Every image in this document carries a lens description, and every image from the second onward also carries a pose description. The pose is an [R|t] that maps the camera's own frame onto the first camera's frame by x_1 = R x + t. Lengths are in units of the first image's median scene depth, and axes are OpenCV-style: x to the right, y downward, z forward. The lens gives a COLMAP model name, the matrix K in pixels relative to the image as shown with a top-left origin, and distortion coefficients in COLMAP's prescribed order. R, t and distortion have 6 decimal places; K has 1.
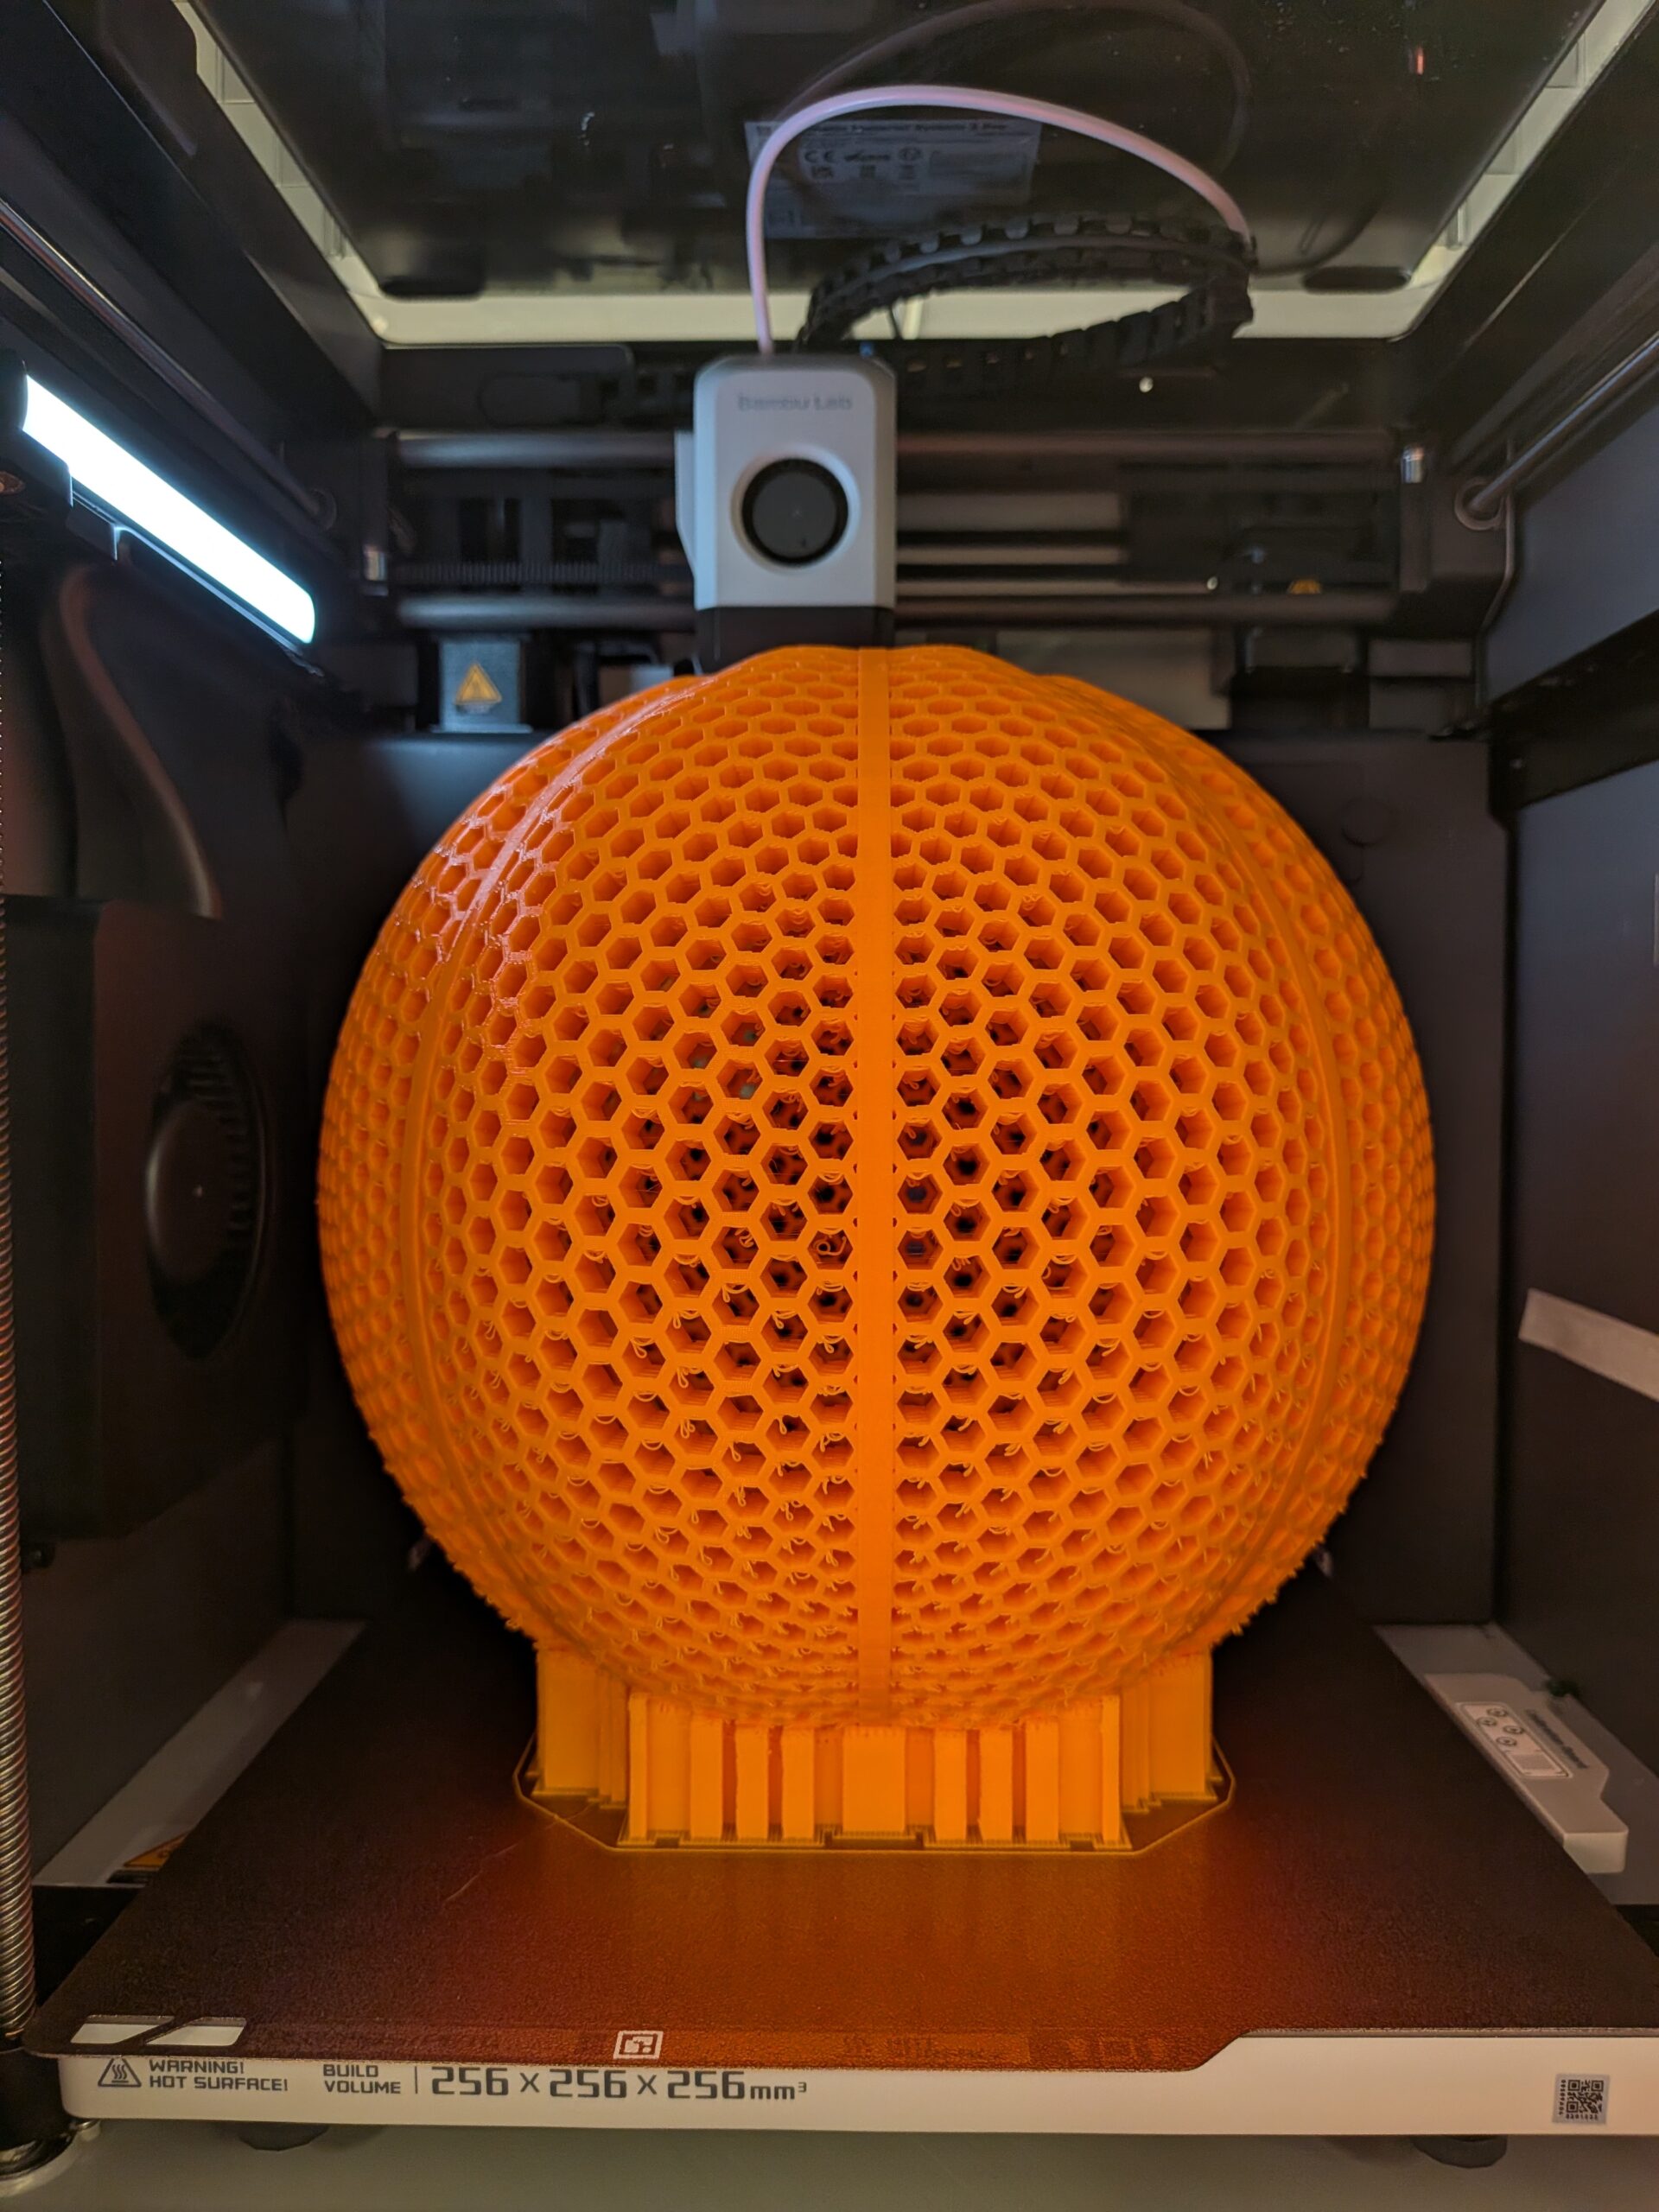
lens RADIAL K [[1652.1, 0, 821.3], [0, 1652.1, 1111.4], [0, 0, 1]] dist [0.019017, -0.055638]
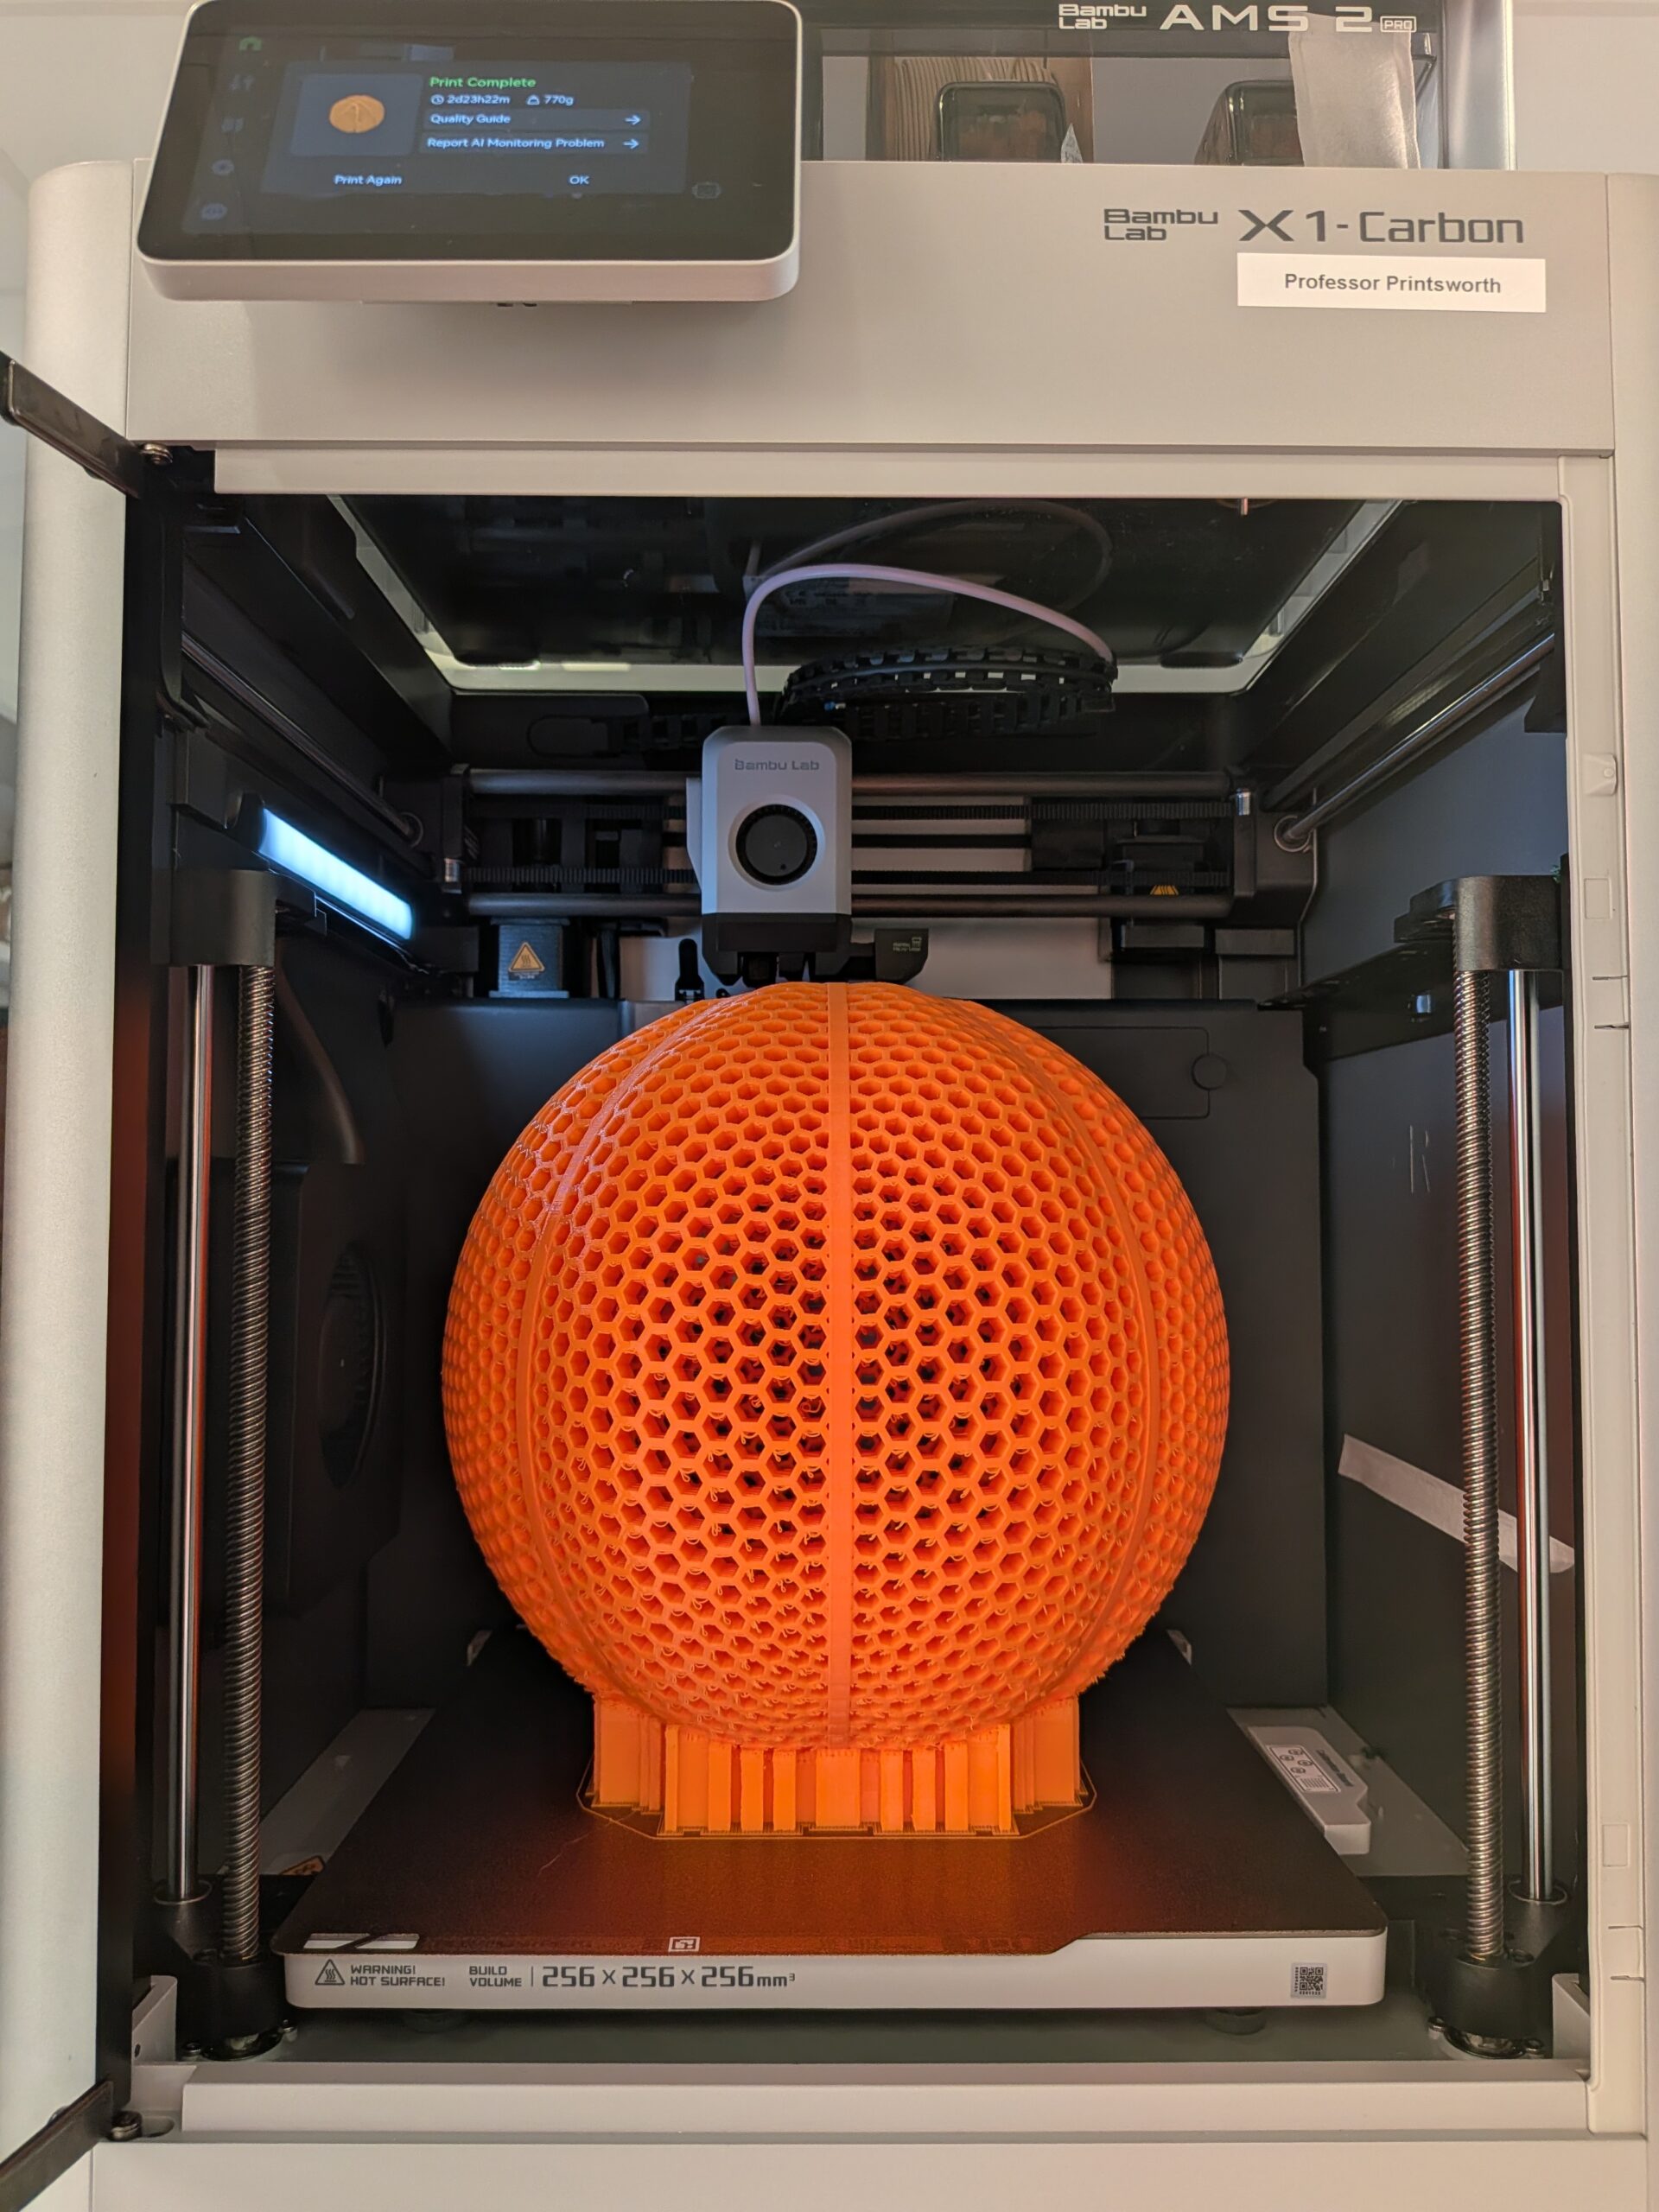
lens RADIAL K [[1652.1, 0, 829.1], [0, 1652.1, 1088.2], [0, 0, 1]] dist [0.019017, -0.055638]
pose [[0.999479, 0.004142, 0.032001, -0.024479], [-0.000899, 0.994914, -0.100721, -0.050862], [-0.032255, 0.100640, 0.994400, -0.485592]]
